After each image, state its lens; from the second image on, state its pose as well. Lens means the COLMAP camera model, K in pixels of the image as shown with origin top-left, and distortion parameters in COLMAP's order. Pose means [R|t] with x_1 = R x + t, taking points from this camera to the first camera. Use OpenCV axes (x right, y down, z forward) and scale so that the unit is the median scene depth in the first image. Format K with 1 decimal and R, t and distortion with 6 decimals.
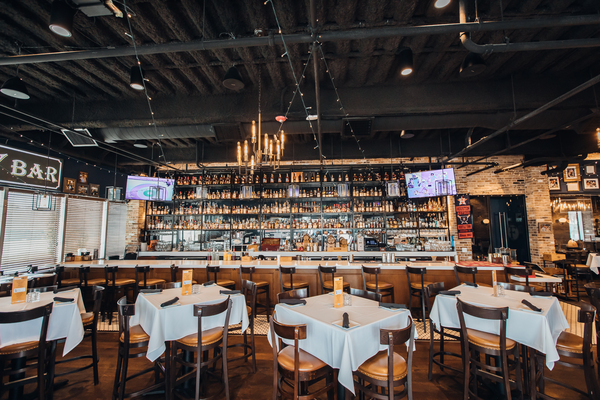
lens RADIAL K [[265.0, 0, 301.2], [0, 265.0, 198.9], [0, 0, 1]] dist [0.002343, -0.000535]
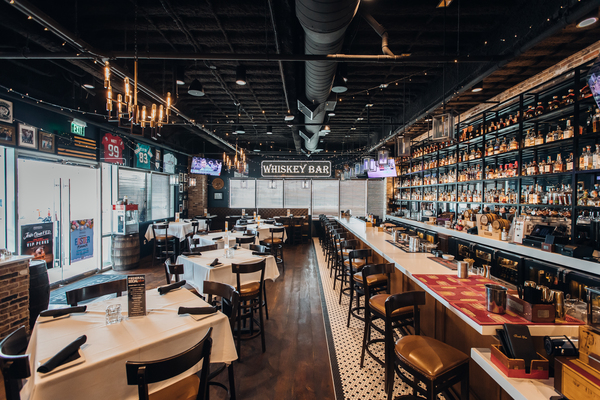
lens RADIAL K [[265.0, 0, 301.2], [0, 265.0, 198.9], [0, 0, 1]] dist [0.002343, -0.000535]
pose [[0.076295, 0.019120, -0.996902, 1.010792], [0.094100, 0.995216, 0.026290, 0.054871], [0.992635, -0.095814, 0.074131, 0.663324]]
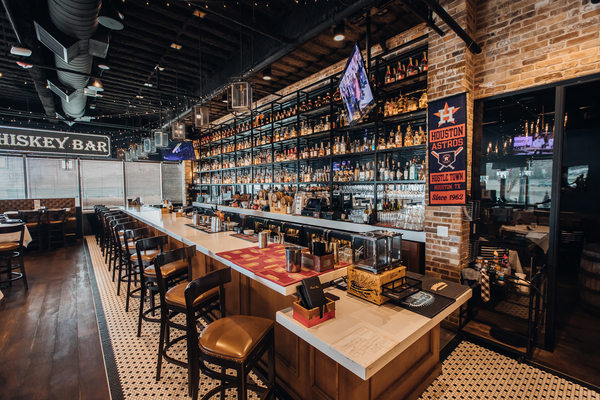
lens RADIAL K [[265.0, 0, 301.2], [0, 265.0, 198.9], [0, 0, 1]] dist [0.002343, -0.000535]
pose [[0.716125, 0.039861, -0.696833, 0.949260], [0.069345, 0.989365, 0.127859, 0.088114], [0.694519, -0.139885, 0.705745, 0.688756]]
